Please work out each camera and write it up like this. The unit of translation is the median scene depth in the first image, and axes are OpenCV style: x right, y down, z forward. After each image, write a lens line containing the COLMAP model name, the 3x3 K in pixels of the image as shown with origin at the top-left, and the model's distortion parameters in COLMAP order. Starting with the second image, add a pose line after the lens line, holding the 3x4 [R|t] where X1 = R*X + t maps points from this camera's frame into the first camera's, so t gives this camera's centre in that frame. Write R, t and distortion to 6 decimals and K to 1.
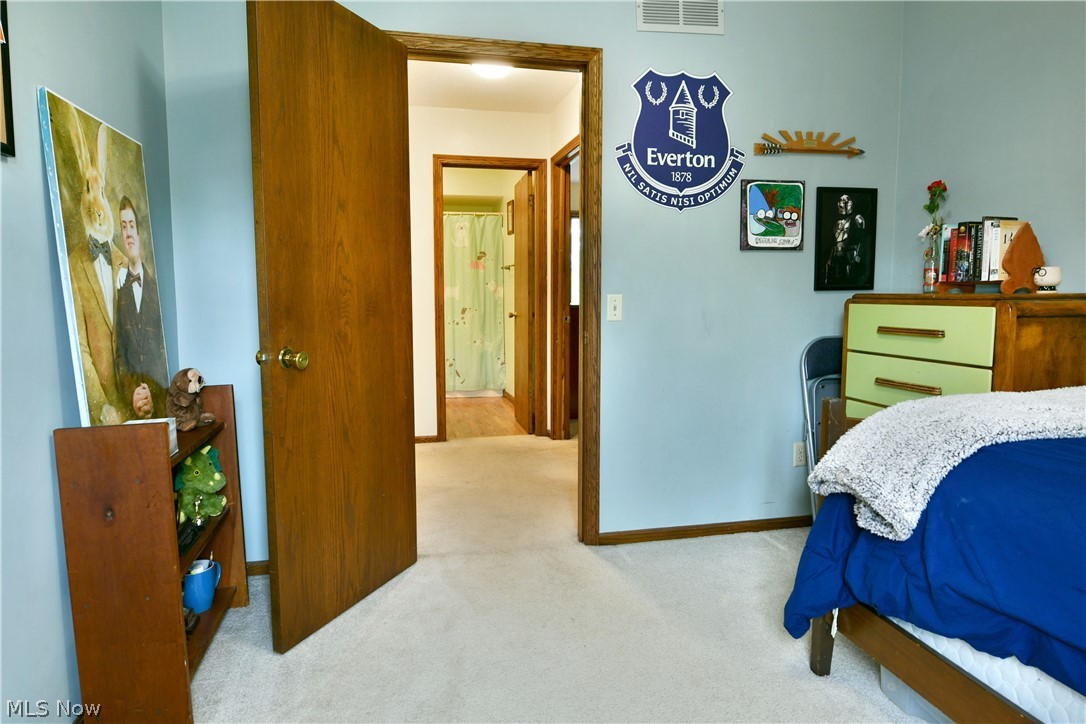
lens RADIAL K [[688.2, 0, 537.6], [0, 688.2, 350.2], [0, 0, 1]] dist [-0.021602, -0.001806]
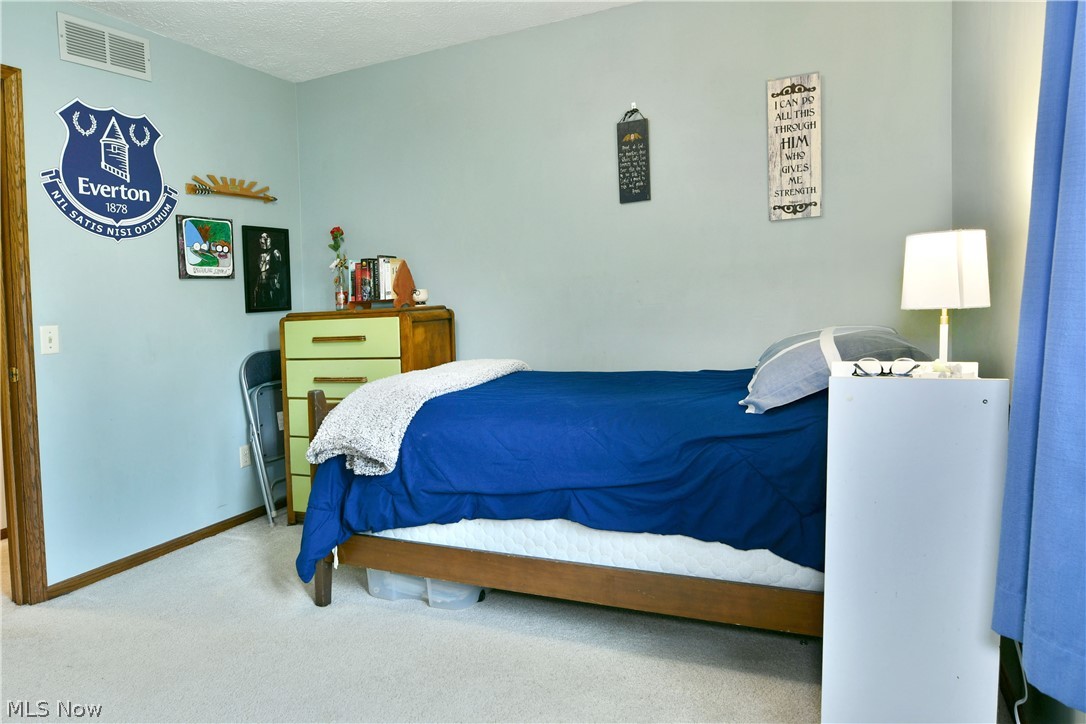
lens RADIAL K [[688.2, 0, 537.6], [0, 688.2, 350.2], [0, 0, 1]] dist [-0.021602, -0.001806]
pose [[0.603438, -0.083105, 0.793068, -0.241852], [0.112008, 0.993528, 0.018886, 0.010721], [-0.789504, 0.077434, 0.608841, -0.106523]]
